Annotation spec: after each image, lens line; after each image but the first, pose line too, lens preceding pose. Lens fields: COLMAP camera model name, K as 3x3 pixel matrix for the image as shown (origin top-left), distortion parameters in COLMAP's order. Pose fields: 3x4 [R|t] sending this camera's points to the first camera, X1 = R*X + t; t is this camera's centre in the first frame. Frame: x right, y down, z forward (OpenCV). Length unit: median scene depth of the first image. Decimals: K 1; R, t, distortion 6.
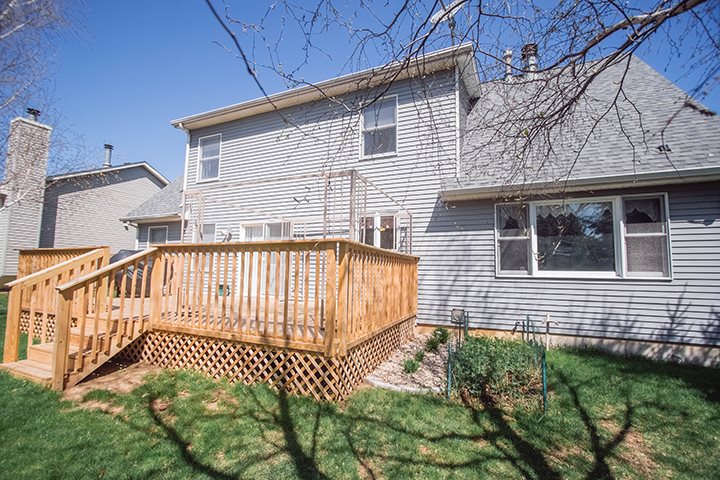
lens RADIAL K [[313.7, 0, 358.8], [0, 313.7, 242.3], [0, 0, 1]] dist [-0.009565, 0.000013]
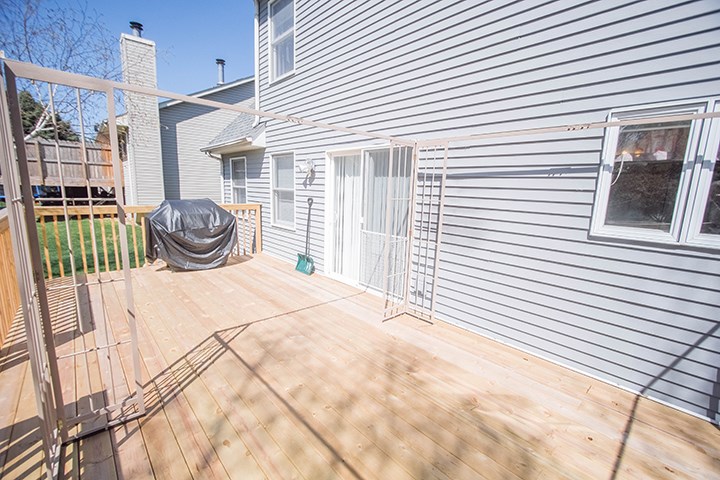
lens RADIAL K [[313.7, 0, 357.2], [0, 313.7, 241.7], [0, 0, 1]] dist [-0.009565, 0.000013]
pose [[0.909458, 0.084339, -0.407151, -0.099555], [0.019941, 0.969239, 0.245314, -0.045002], [0.415316, -0.231222, 0.879800, 0.564565]]
